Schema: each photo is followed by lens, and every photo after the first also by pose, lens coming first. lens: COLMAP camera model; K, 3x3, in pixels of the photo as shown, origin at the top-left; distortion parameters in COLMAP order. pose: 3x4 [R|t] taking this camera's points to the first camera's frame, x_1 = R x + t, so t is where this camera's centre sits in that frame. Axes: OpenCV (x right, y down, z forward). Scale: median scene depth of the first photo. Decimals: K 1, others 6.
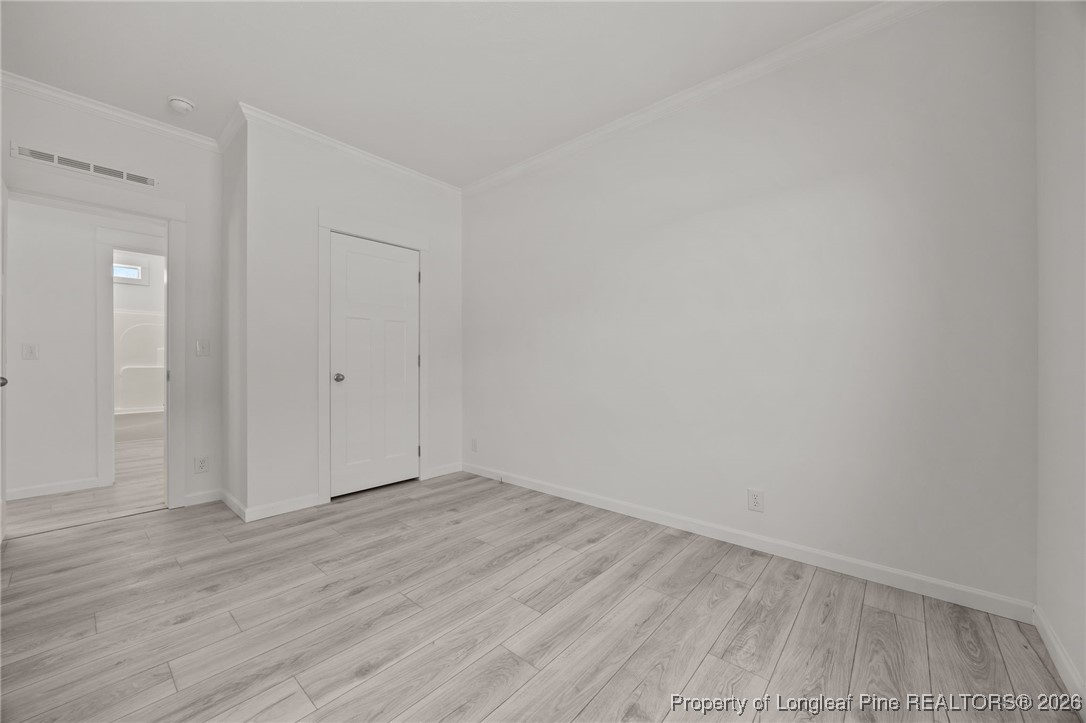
lens RADIAL K [[410.9, 0, 551.1], [0, 410.9, 352.8], [0, 0, 1]] dist [-0.000197, -0.000698]
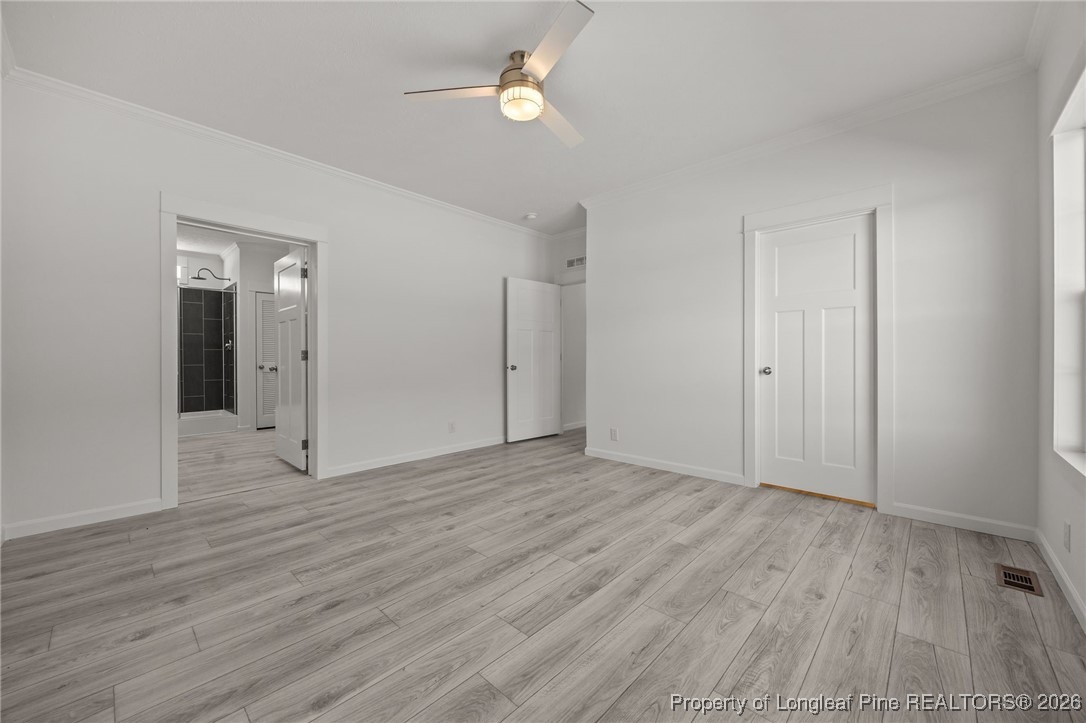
lens RADIAL K [[410.9, 0, 553.1], [0, 410.9, 338.6], [0, 0, 1]] dist [-0.000197, -0.000698]
pose [[0.999207, -0.005770, -0.039406, 0.061959], [0.004815, 0.999693, -0.024301, 0.002910], [0.039534, 0.024092, 0.998928, 0.074105]]
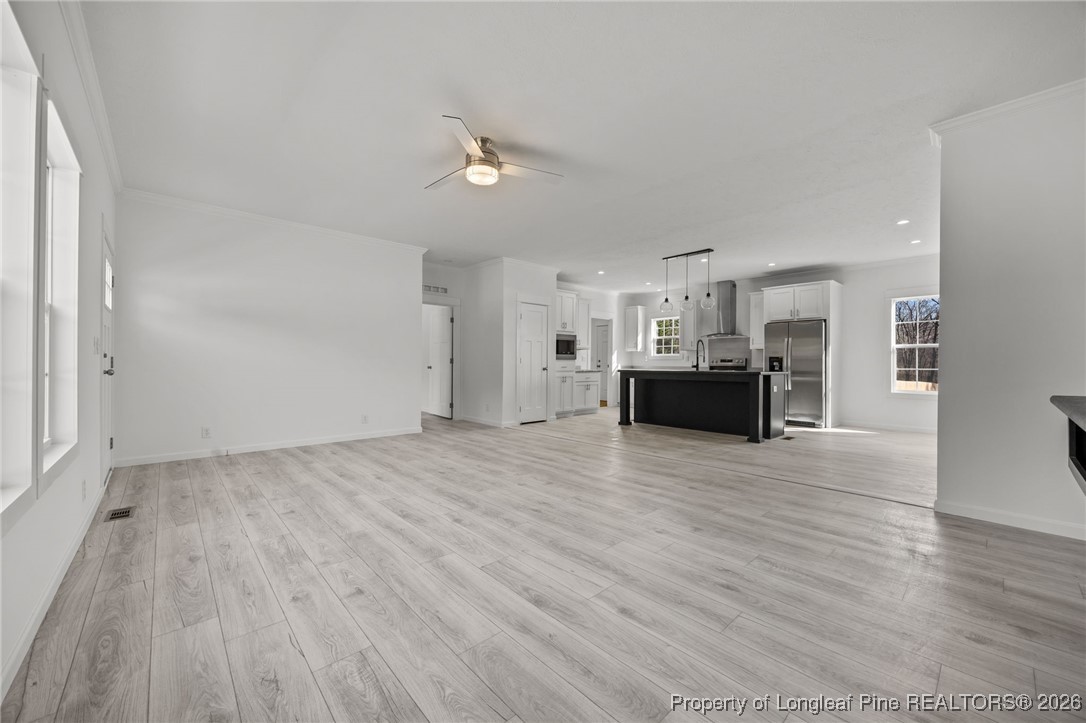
lens RADIAL K [[410.9, 0, 548.5], [0, 410.9, 371.5], [0, 0, 1]] dist [-0.000197, -0.000698]
pose [[-0.111076, 0.019764, -0.993615, 1.536372], [0.021668, 0.999613, 0.017461, 0.043103], [0.993576, -0.019590, -0.111461, 1.791559]]
